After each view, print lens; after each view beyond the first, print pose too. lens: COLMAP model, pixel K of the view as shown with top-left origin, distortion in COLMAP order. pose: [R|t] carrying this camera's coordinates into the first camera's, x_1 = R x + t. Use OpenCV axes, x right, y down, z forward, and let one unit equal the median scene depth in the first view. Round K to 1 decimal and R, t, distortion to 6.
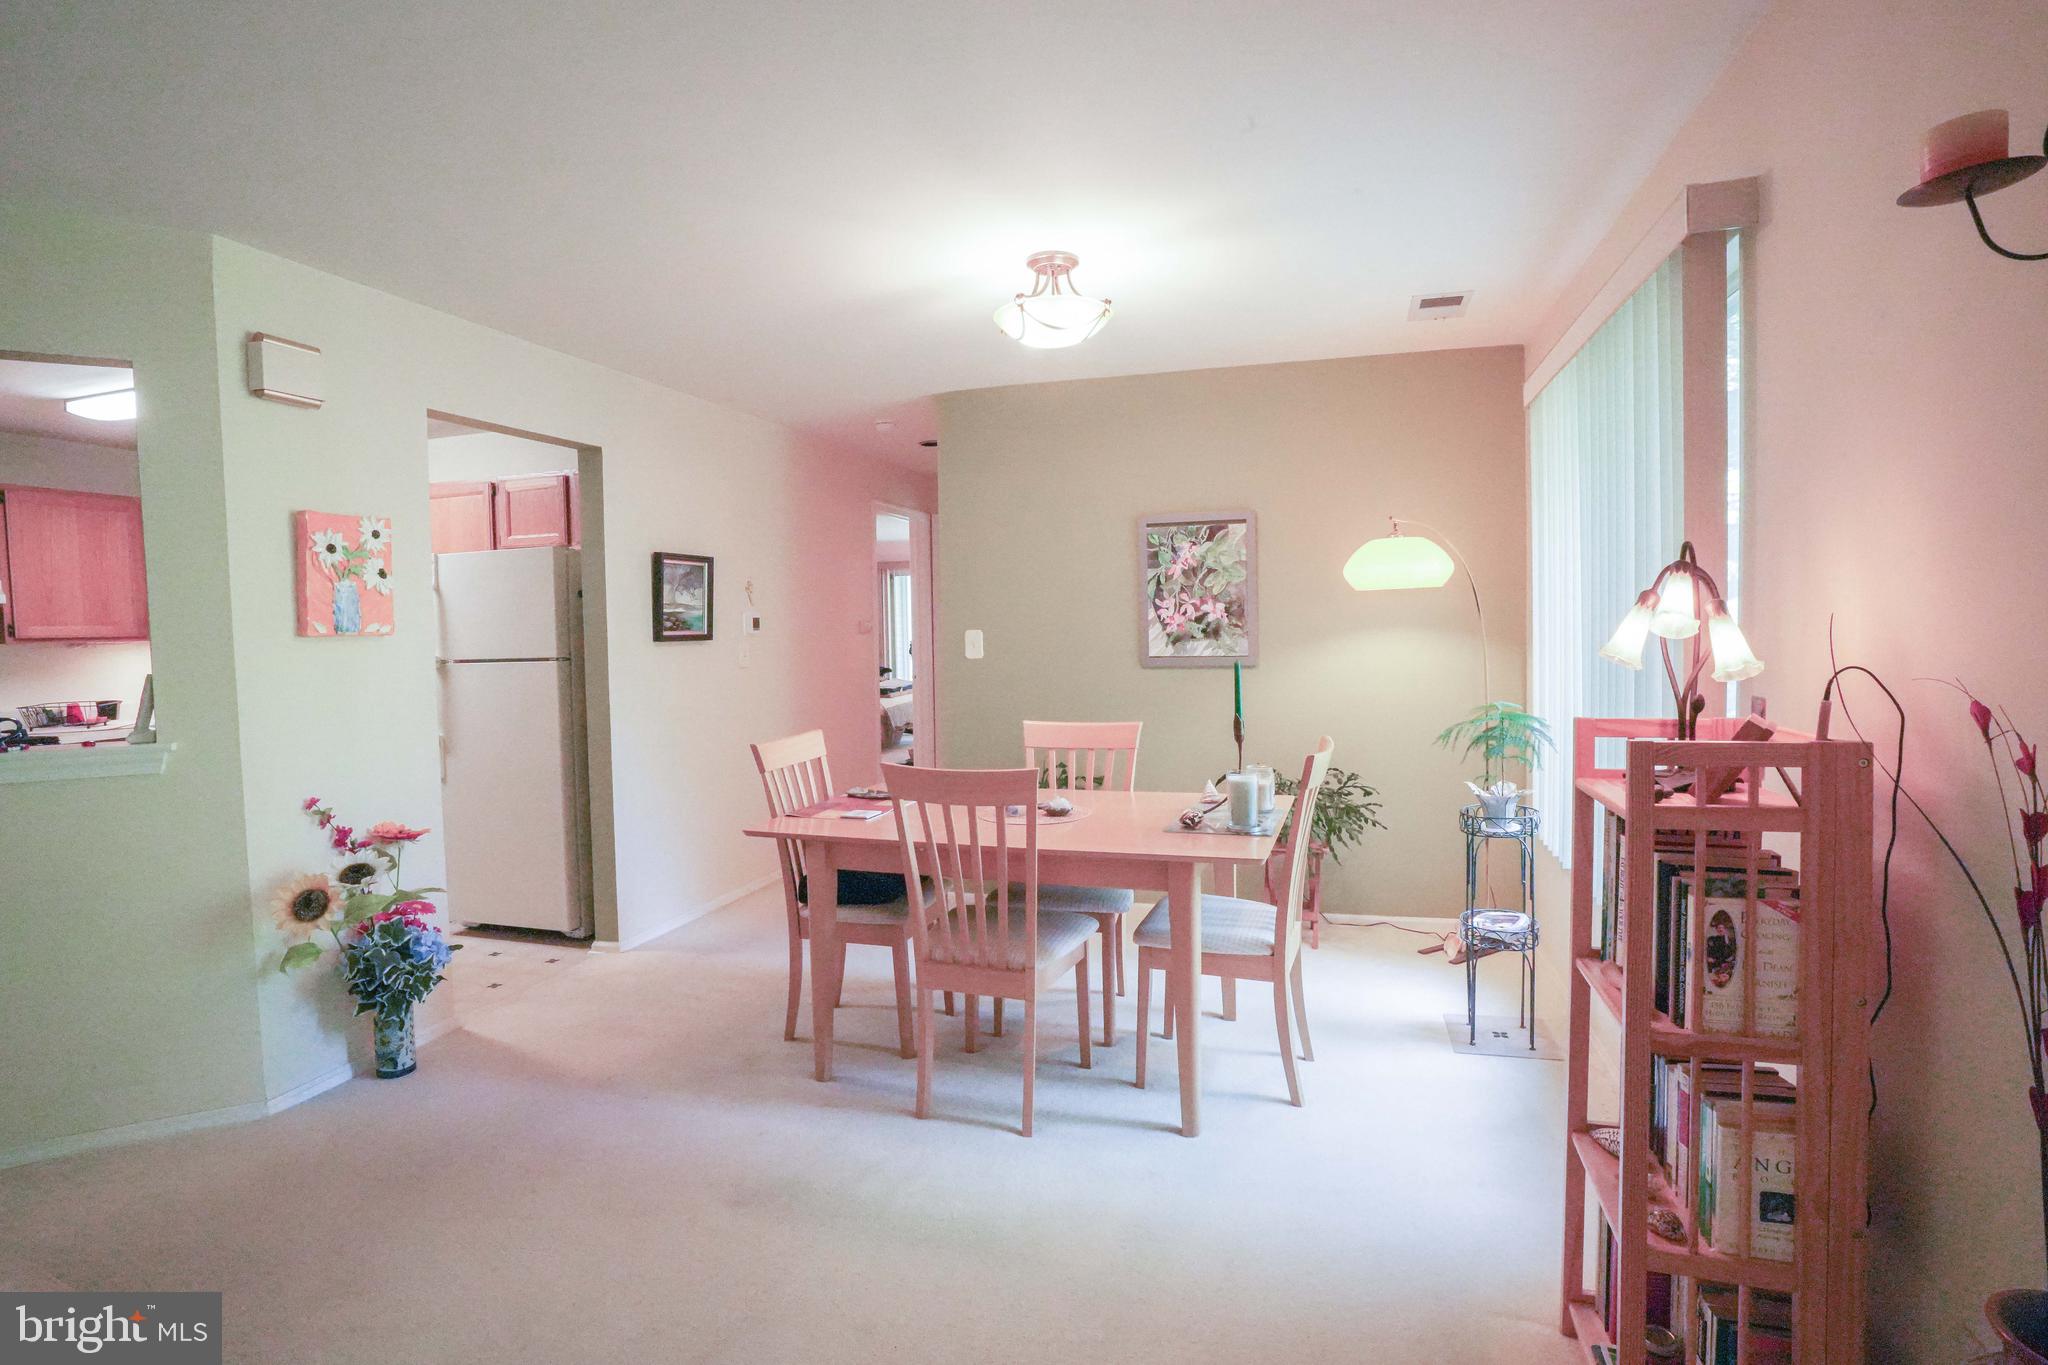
lens RADIAL K [[1000.3, 0, 1011.6], [0, 1000.3, 664.7], [0, 0, 1]] dist [-0.037279, 0.006755]
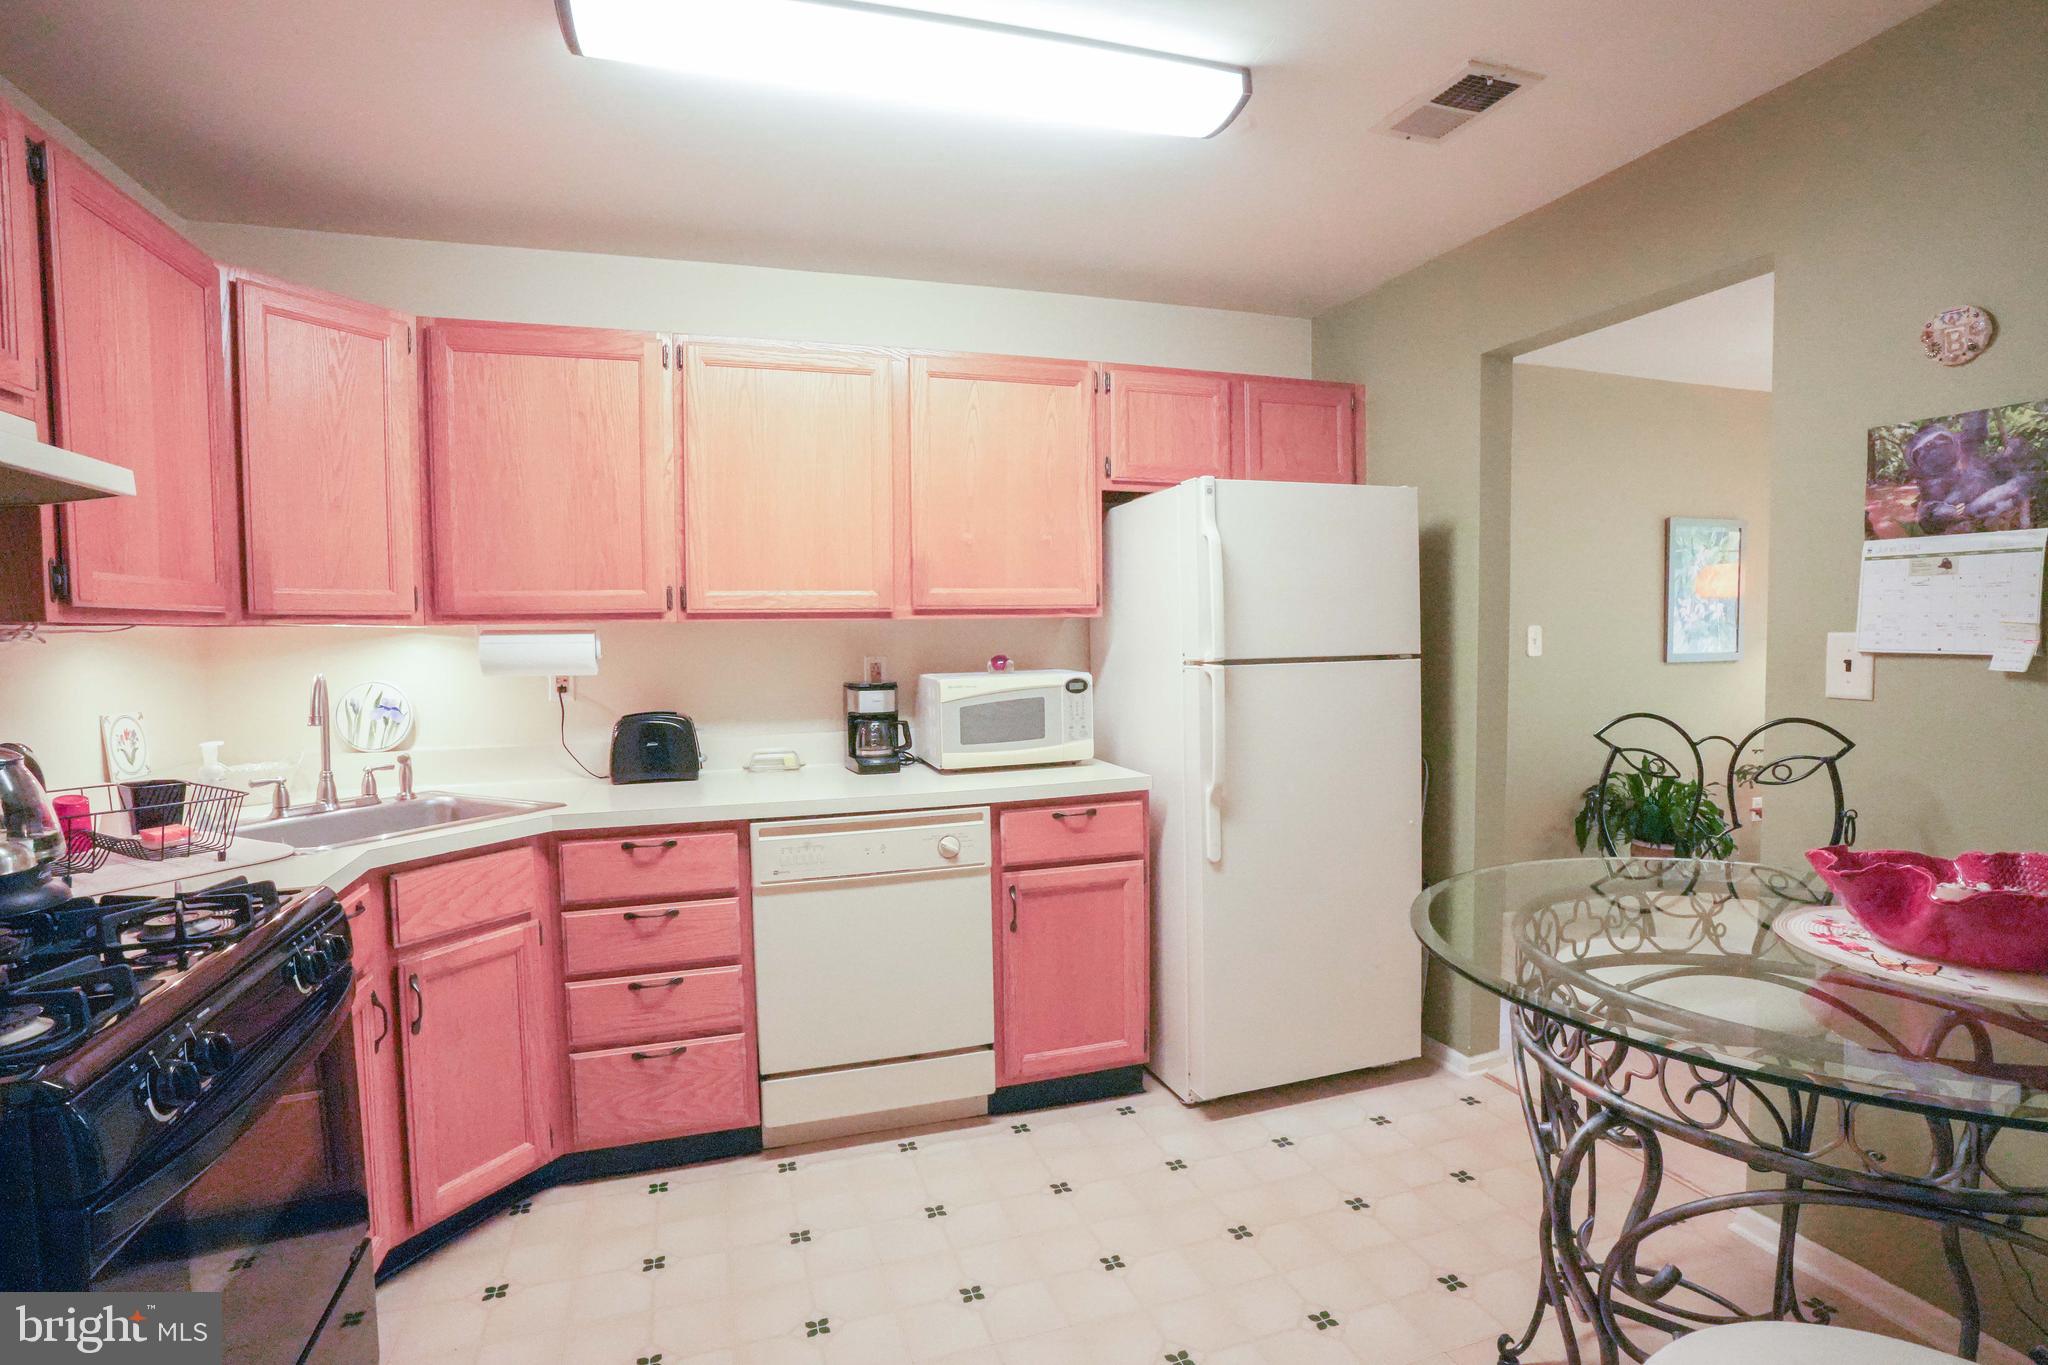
lens RADIAL K [[1000.3, 0, 1036.7], [0, 1000.3, 684.1], [0, 0, 1]] dist [-0.037279, 0.006755]
pose [[0.800908, -0.021339, 0.598407, -1.059353], [0.017367, 0.999772, 0.012408, -0.000608], [-0.598535, 0.000455, 0.801096, 0.617983]]
